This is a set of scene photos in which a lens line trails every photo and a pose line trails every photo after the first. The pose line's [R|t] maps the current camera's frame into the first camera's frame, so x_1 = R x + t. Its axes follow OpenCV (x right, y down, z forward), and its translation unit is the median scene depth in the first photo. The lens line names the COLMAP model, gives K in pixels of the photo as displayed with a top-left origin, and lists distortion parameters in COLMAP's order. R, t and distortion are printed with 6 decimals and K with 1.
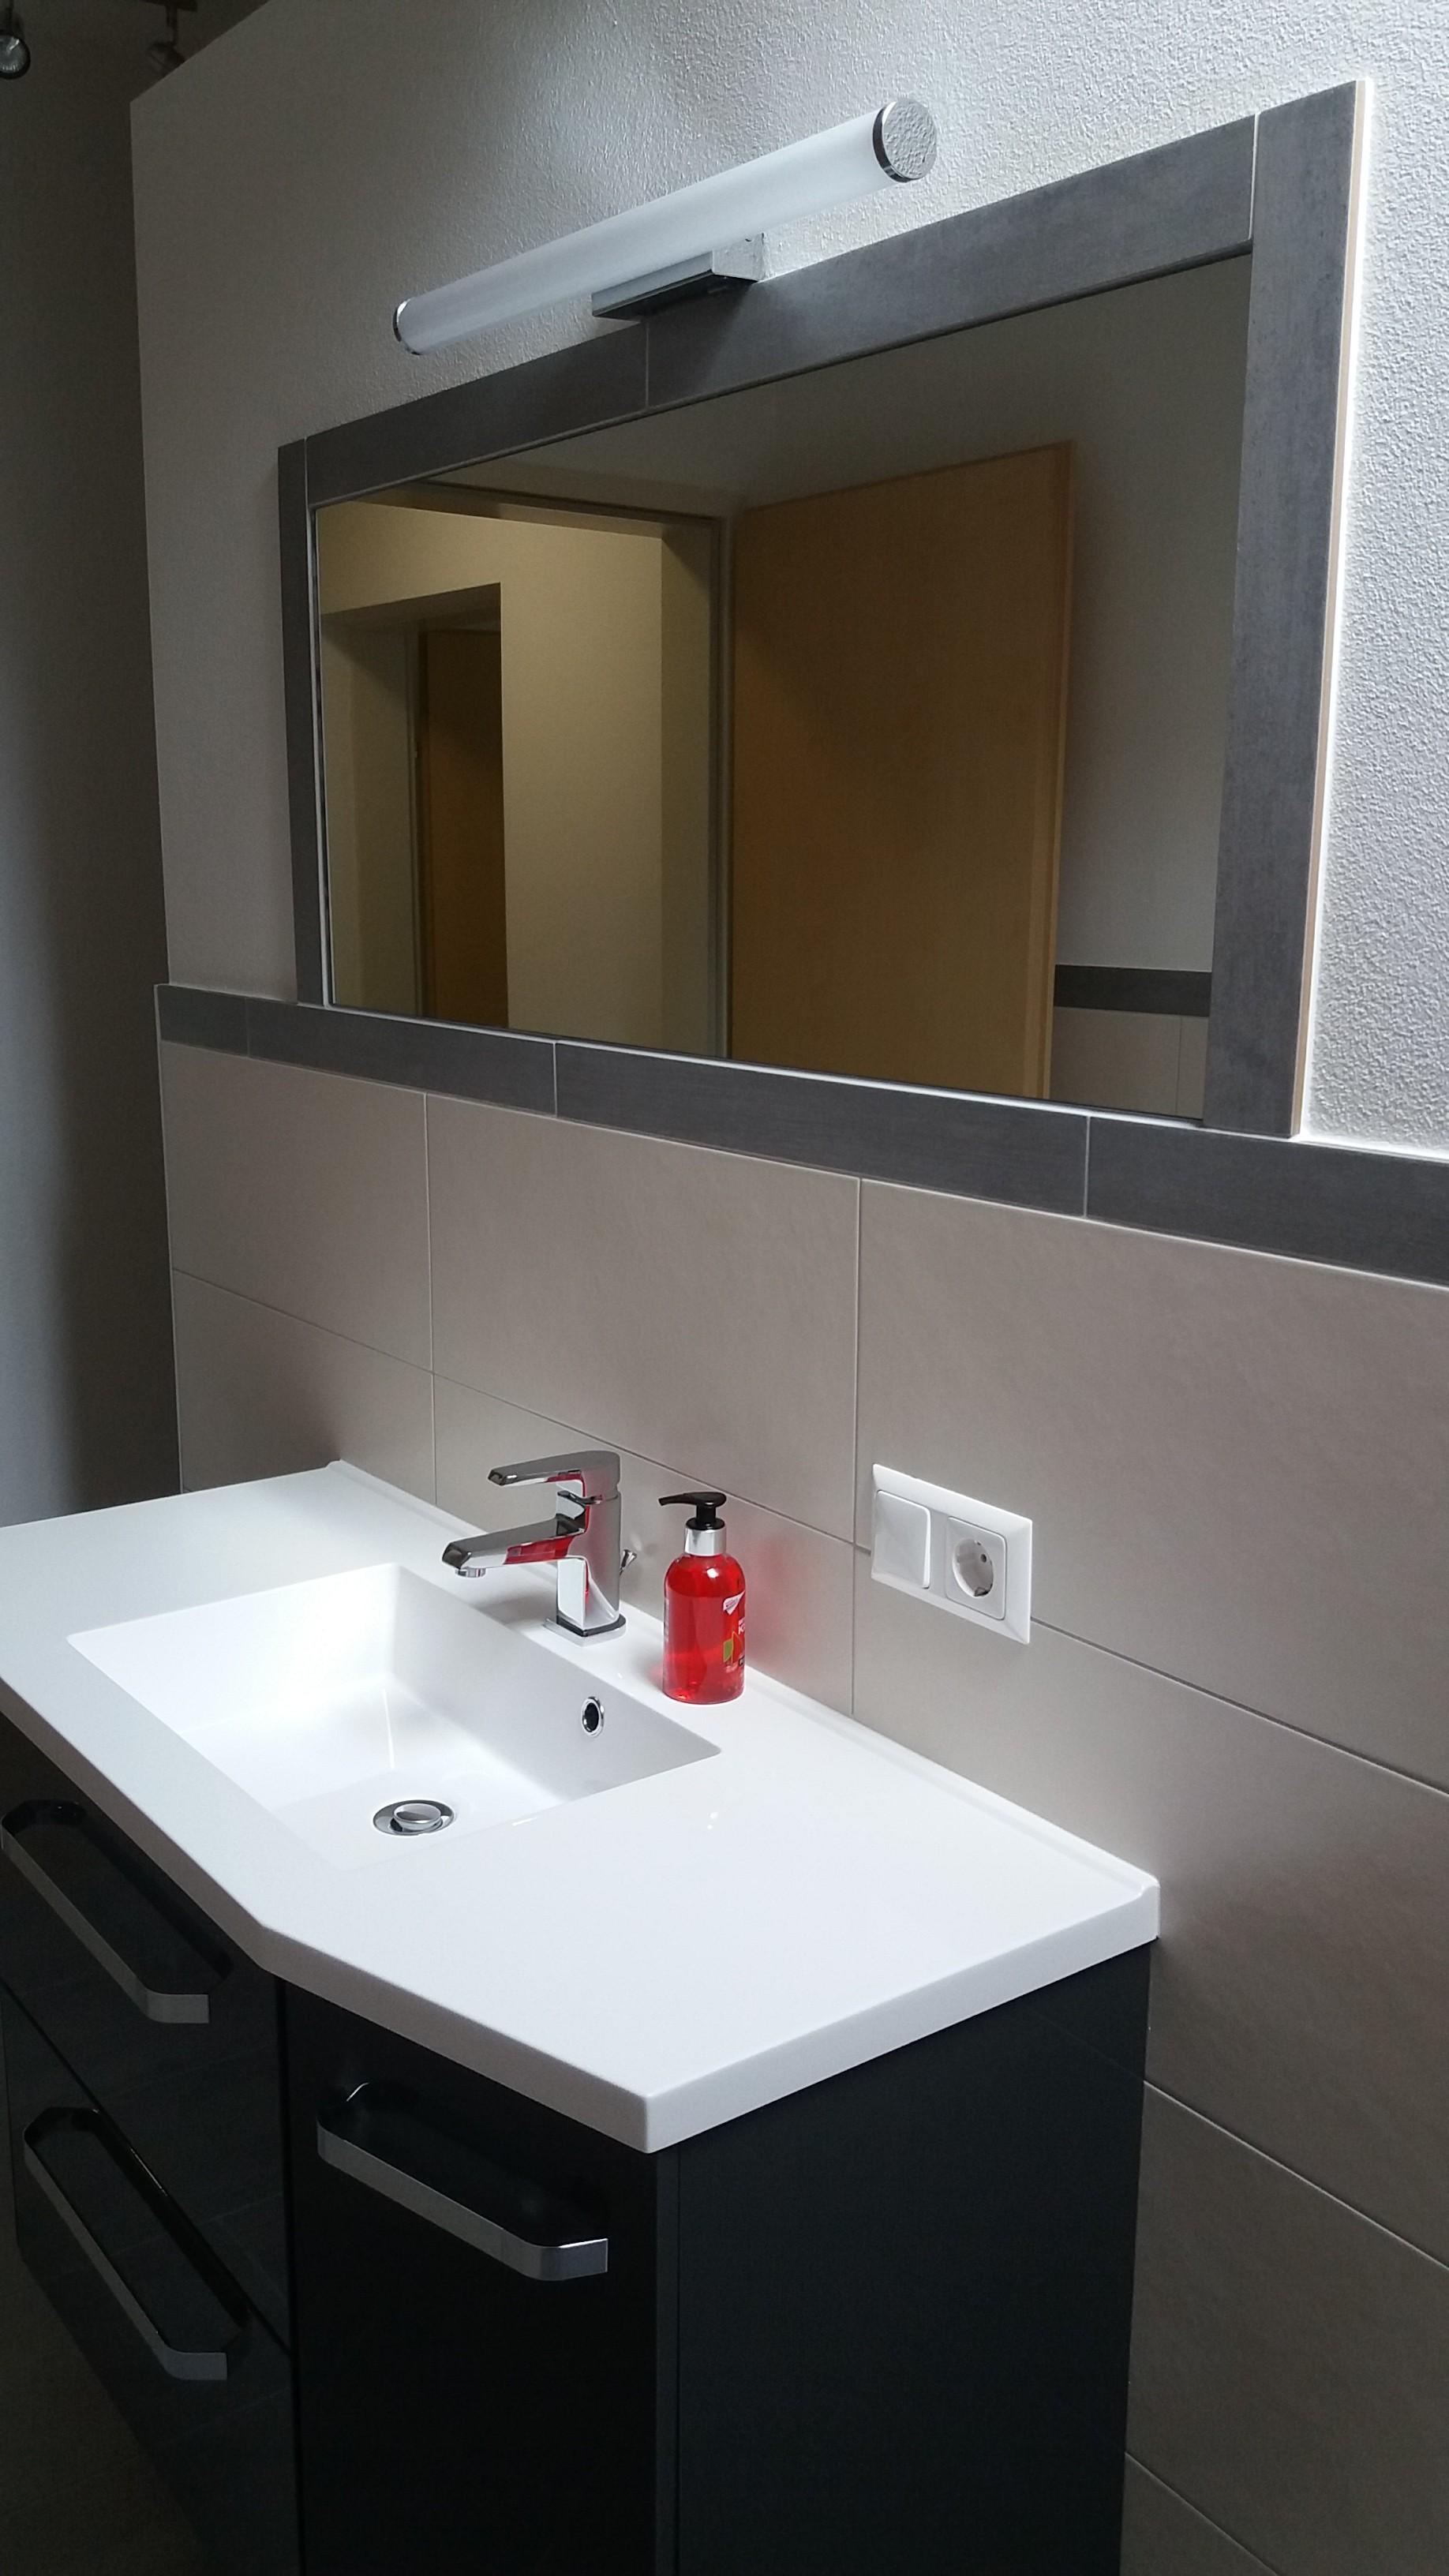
lens RADIAL K [[2178.7, 0, 724.4], [0, 2178.7, 1290.0], [0, 0, 1]] dist [0.130295, -0.217565]
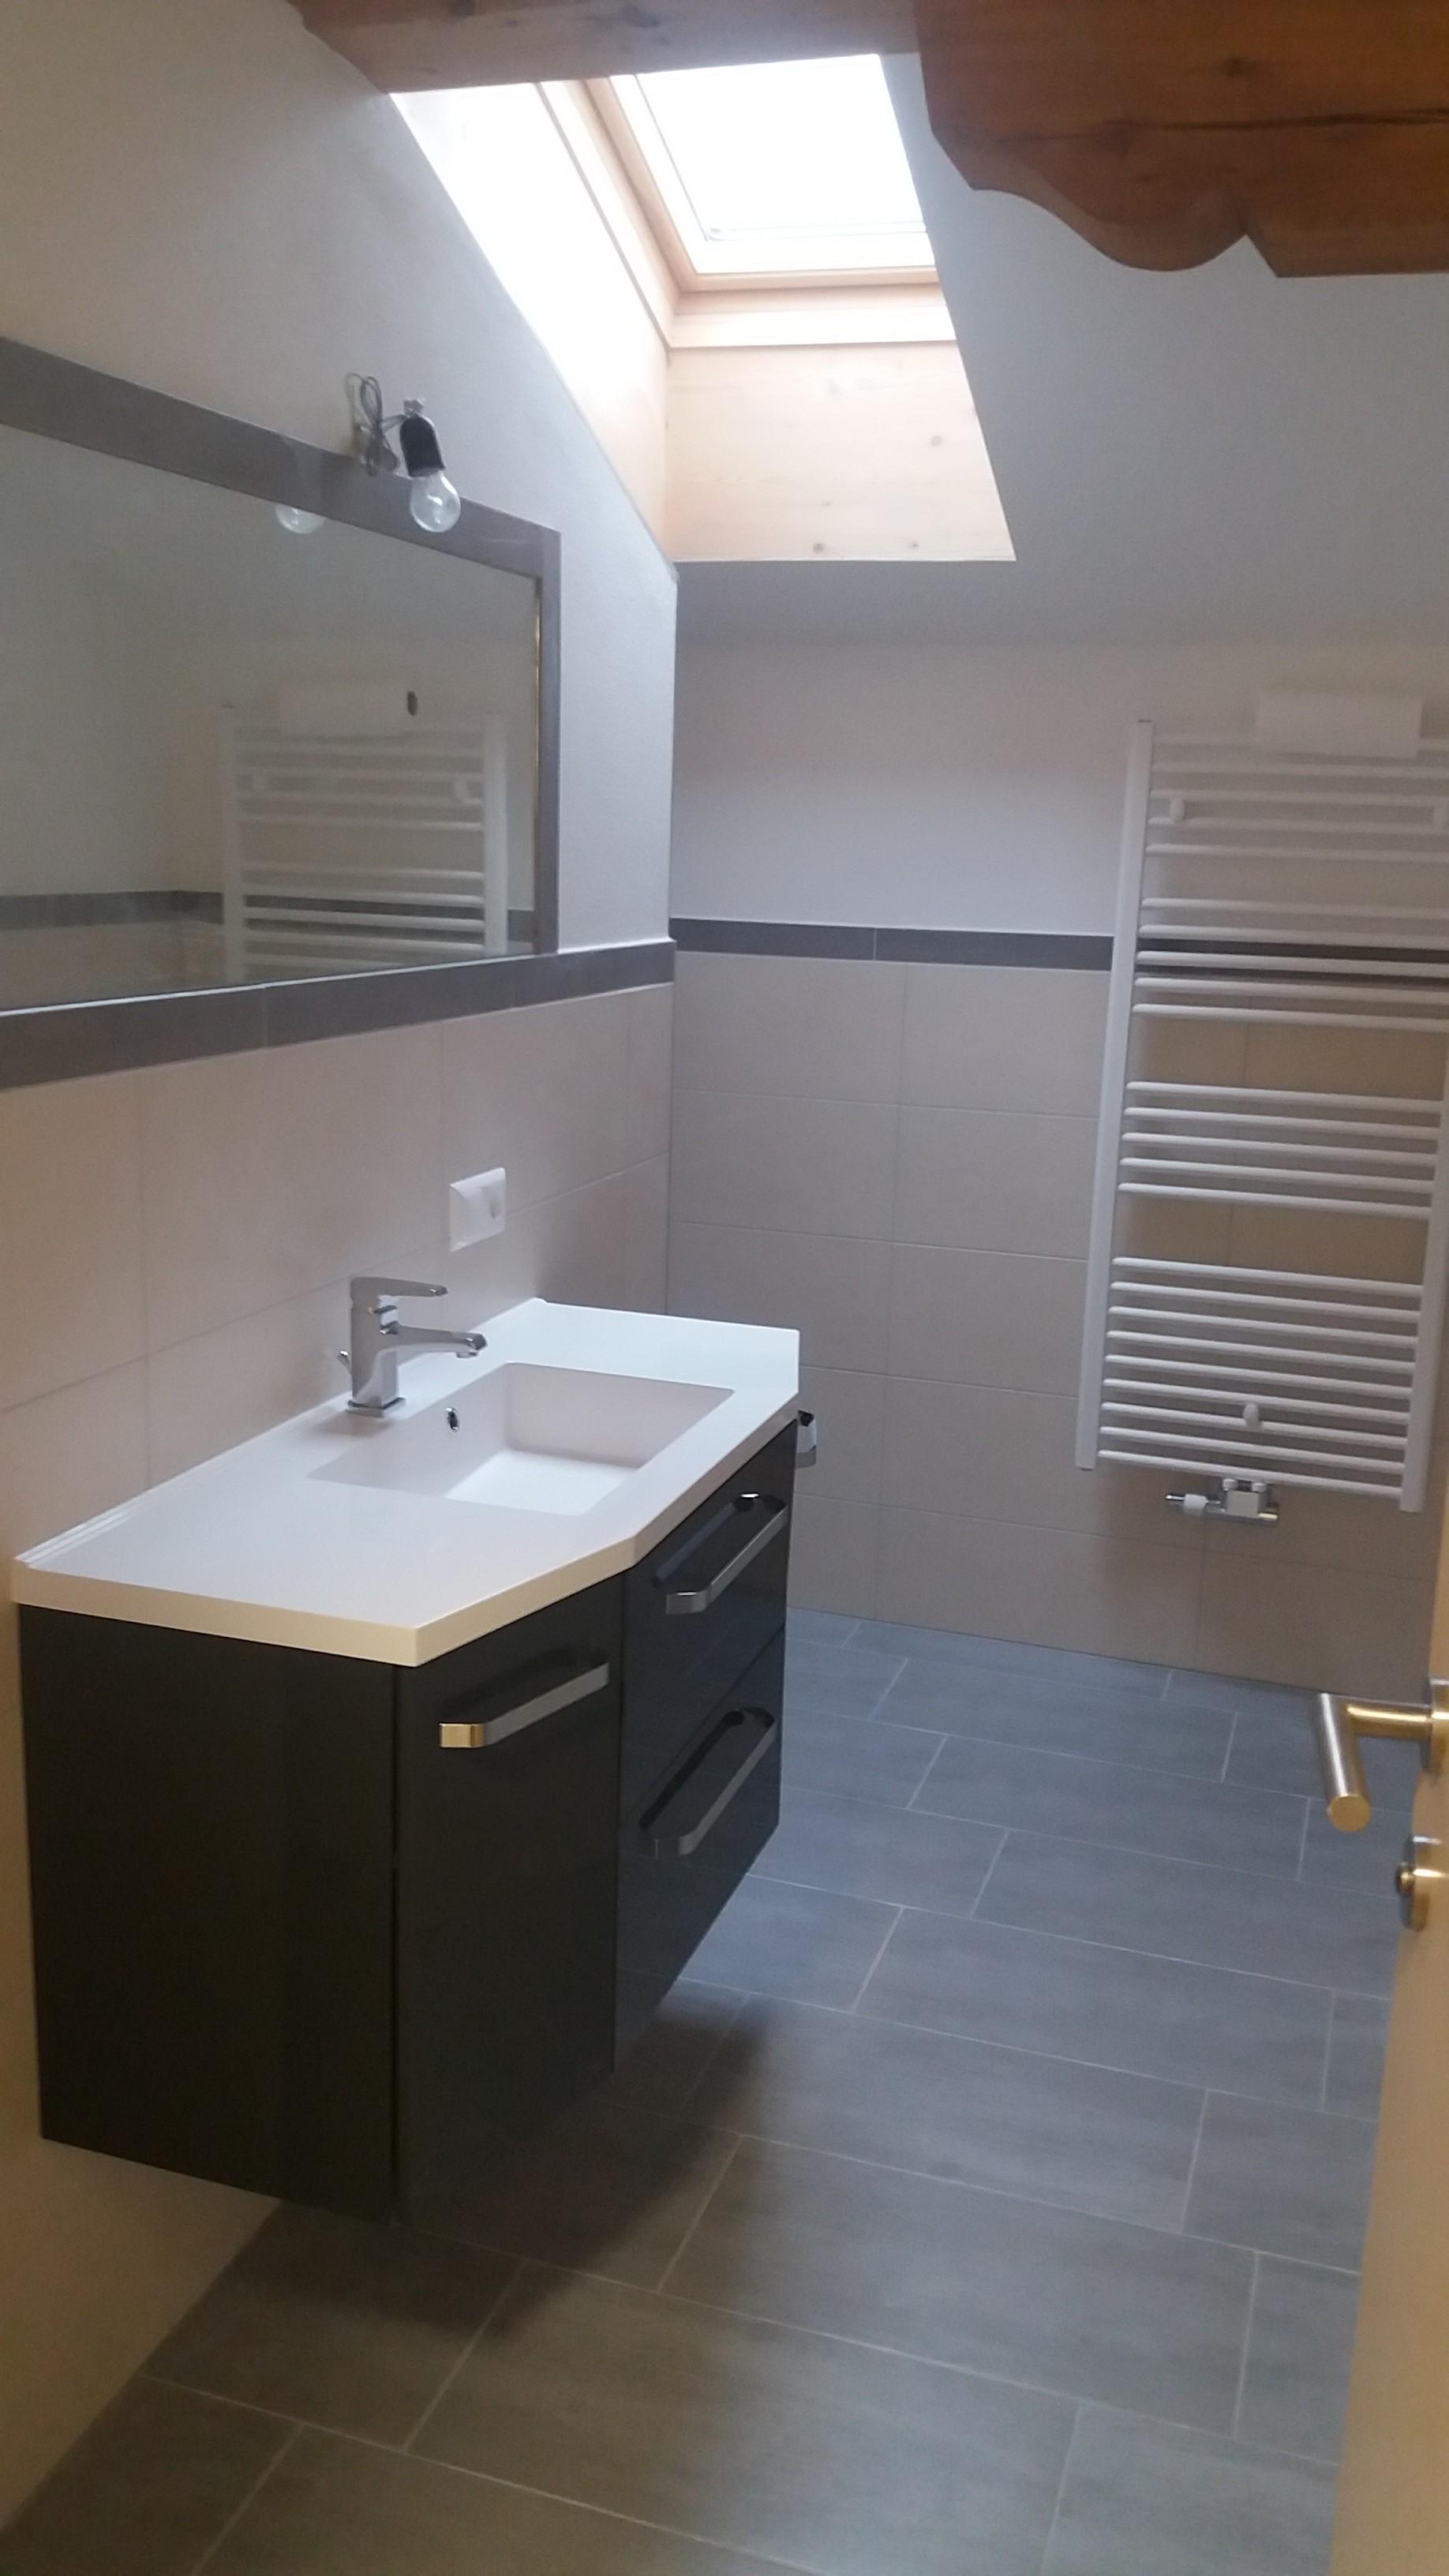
lens RADIAL K [[2178.7, 0, 718.2], [0, 2178.7, 1285.9], [0, 0, 1]] dist [0.130295, -0.217565]
pose [[-0.596028, -0.192447, 0.779560, -1.305823], [0.122320, 0.937762, 0.325023, -0.350738], [-0.793592, 0.289078, -0.535393, 1.624281]]
